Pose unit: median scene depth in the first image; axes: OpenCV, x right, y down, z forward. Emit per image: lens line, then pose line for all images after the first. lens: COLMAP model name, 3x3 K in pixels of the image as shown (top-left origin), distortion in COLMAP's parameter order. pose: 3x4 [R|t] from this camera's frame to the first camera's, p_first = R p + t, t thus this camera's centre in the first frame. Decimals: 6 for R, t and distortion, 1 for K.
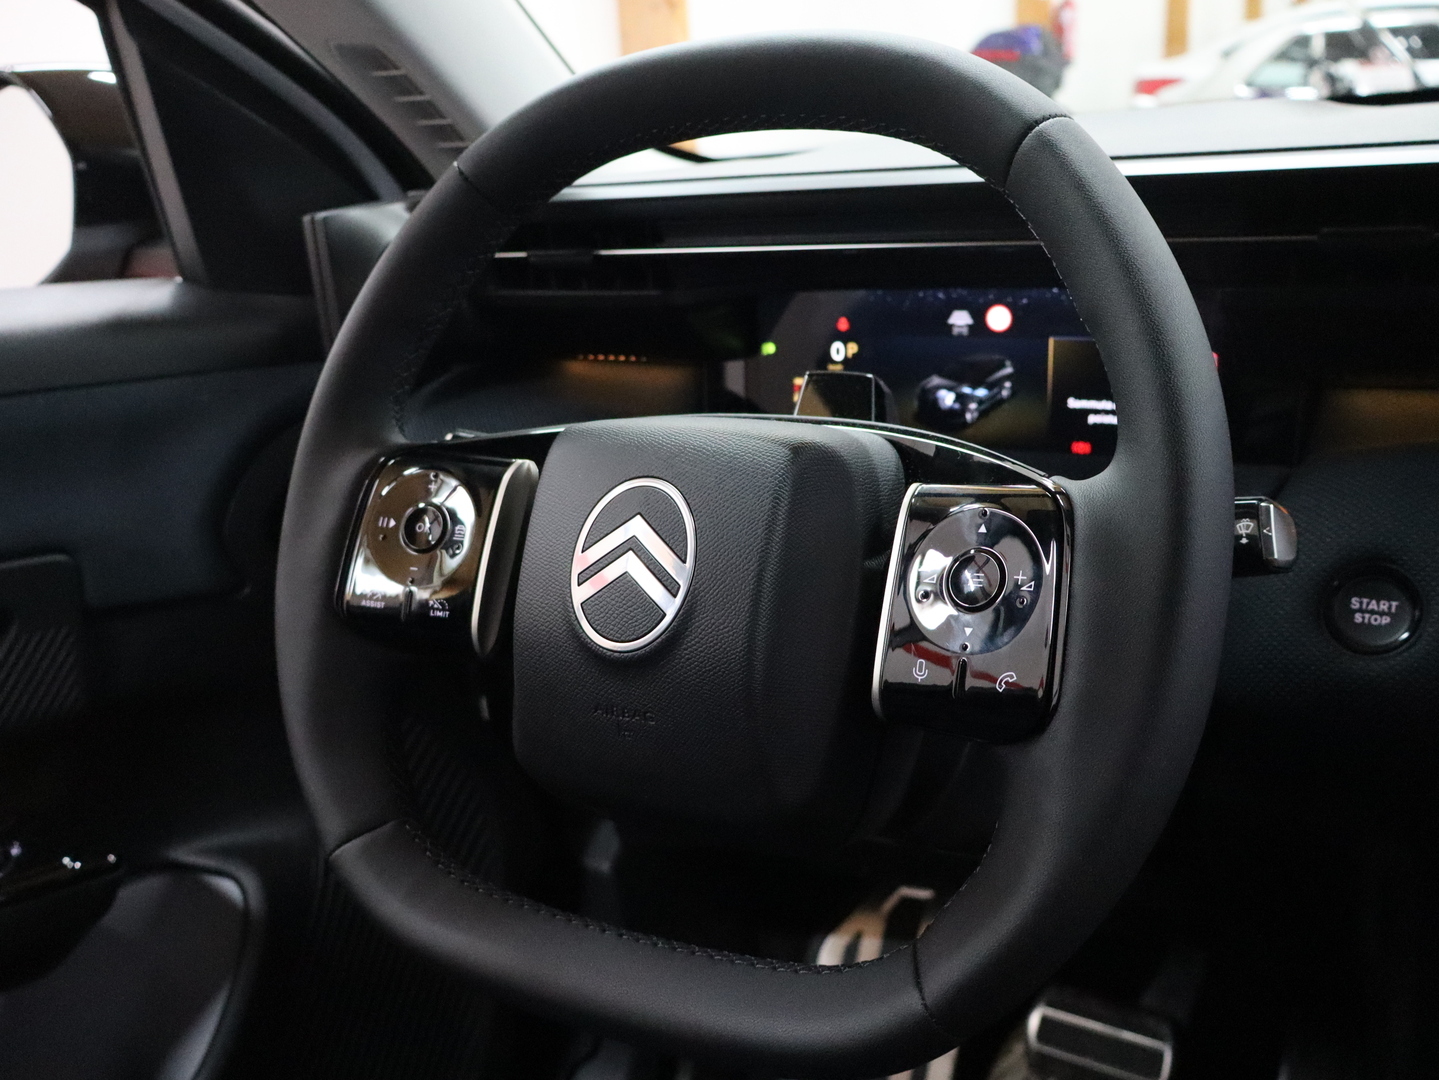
lens RADIAL K [[1177.3, 0, 719.5], [0, 1177.3, 540.0], [0, 0, 1]] dist [-0.136943, -0.001815]
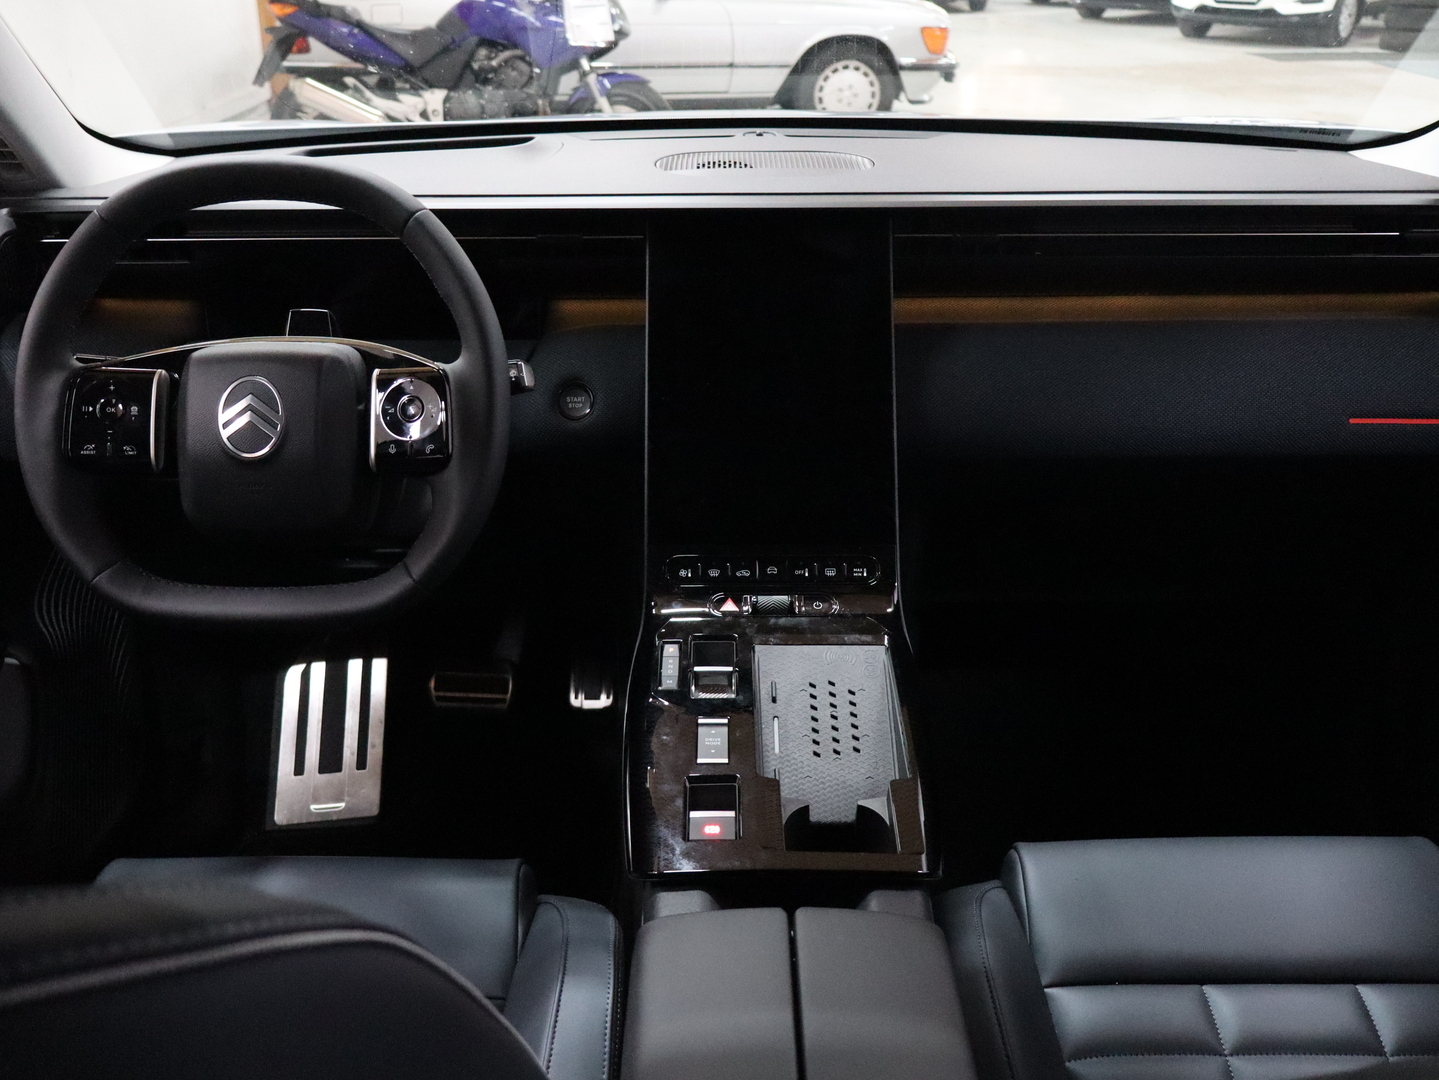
lens RADIAL K [[1499.6, 0, 719.5], [0, 1499.6, 540.0], [0, 0, 1]] dist [0.077466, 0.006764]
pose [[0.841490, -0.155594, 0.517383, -0.852150], [0.085977, 0.983995, 0.156083, -0.120928], [-0.533388, -0.086859, 0.841399, -1.893739]]
